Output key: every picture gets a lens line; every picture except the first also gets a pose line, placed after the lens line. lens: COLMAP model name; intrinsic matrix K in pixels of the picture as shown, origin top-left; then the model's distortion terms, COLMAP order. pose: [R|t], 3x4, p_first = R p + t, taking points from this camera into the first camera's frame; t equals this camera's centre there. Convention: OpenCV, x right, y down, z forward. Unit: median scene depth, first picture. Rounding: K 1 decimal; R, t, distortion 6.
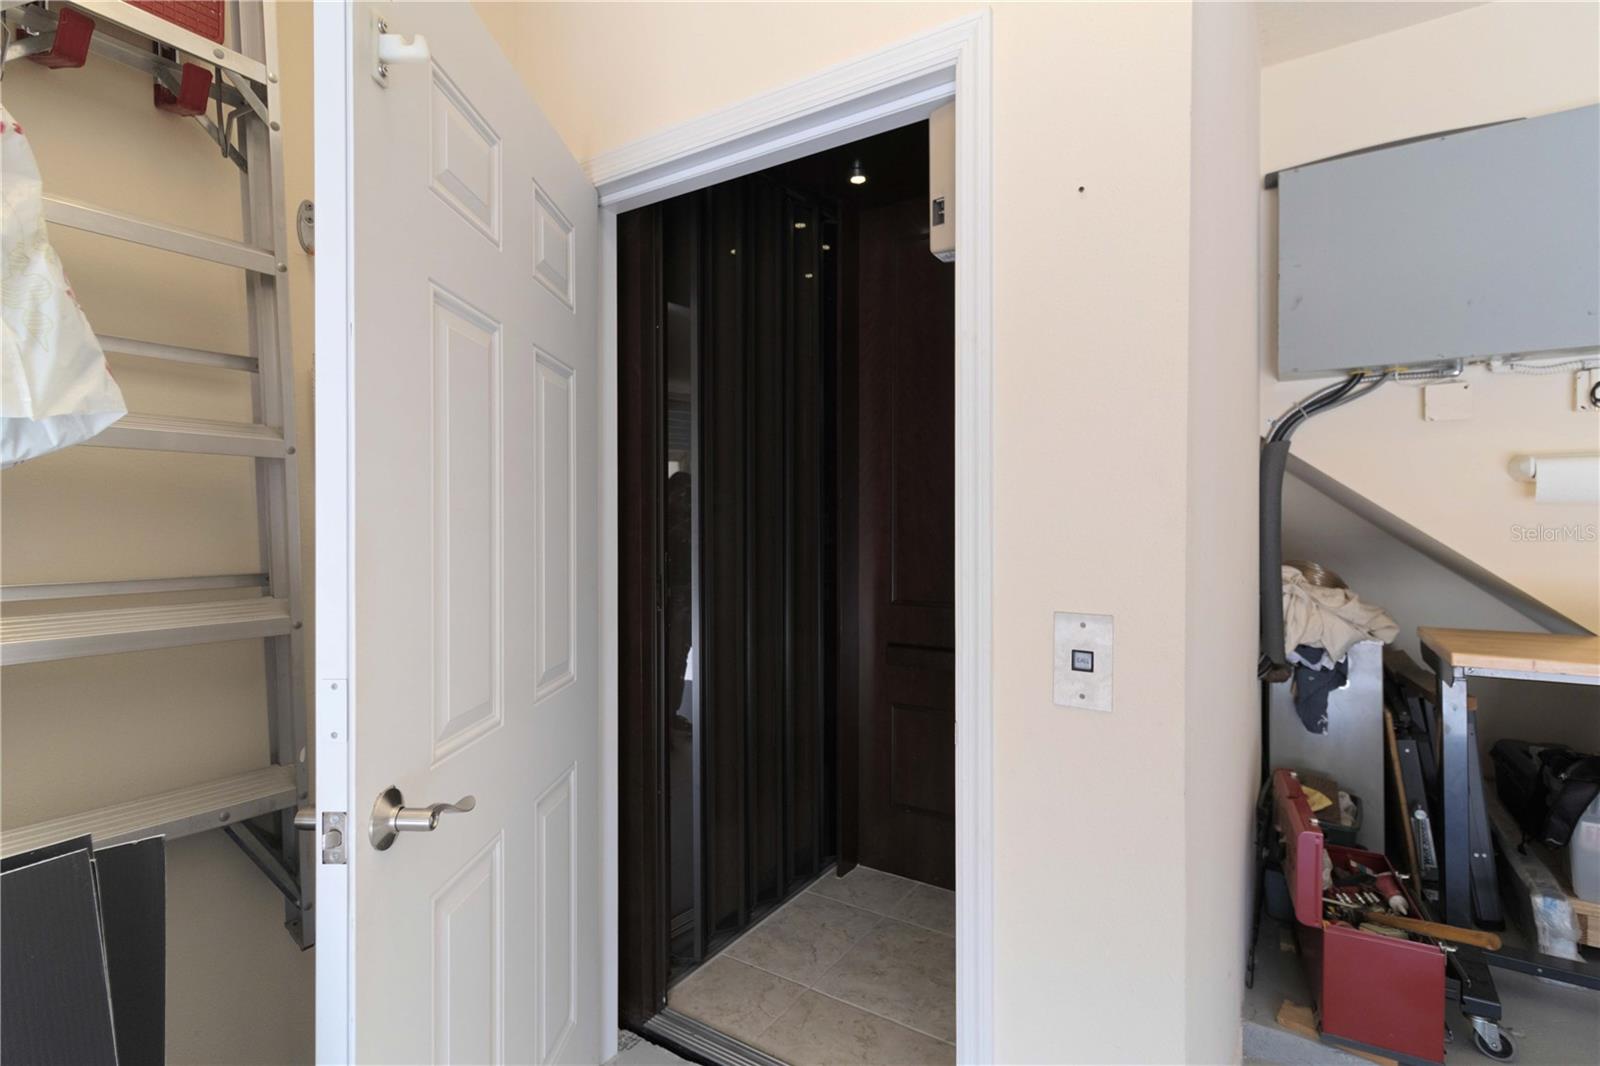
lens RADIAL K [[756.2, 0, 803.5], [0, 756.2, 533.1], [0, 0, 1]] dist [0.004894, 0.000930]
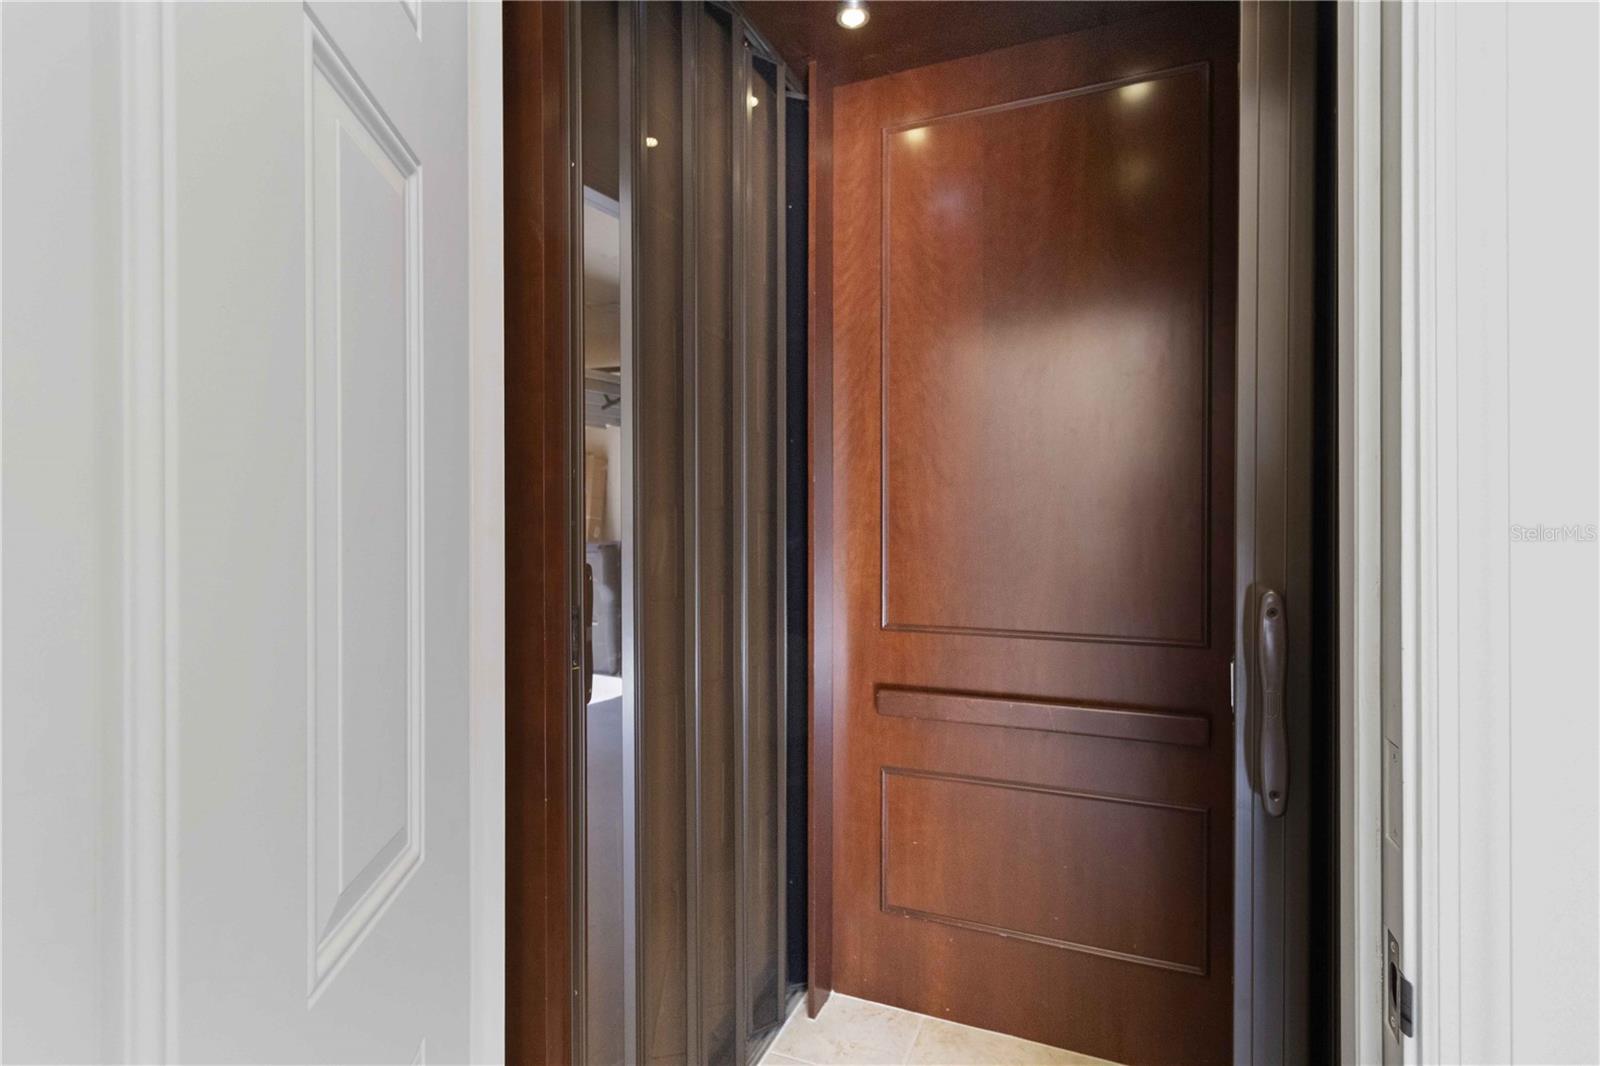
lens RADIAL K [[756.2, 0, 795.1], [0, 756.2, 529.3], [0, 0, 1]] dist [0.004894, 0.000930]
pose [[0.983358, 0.001409, 0.181671, -0.097258], [-0.000570, 0.999989, -0.004667, 0.000999], [-0.181675, 0.004486, 0.983348, 0.303746]]
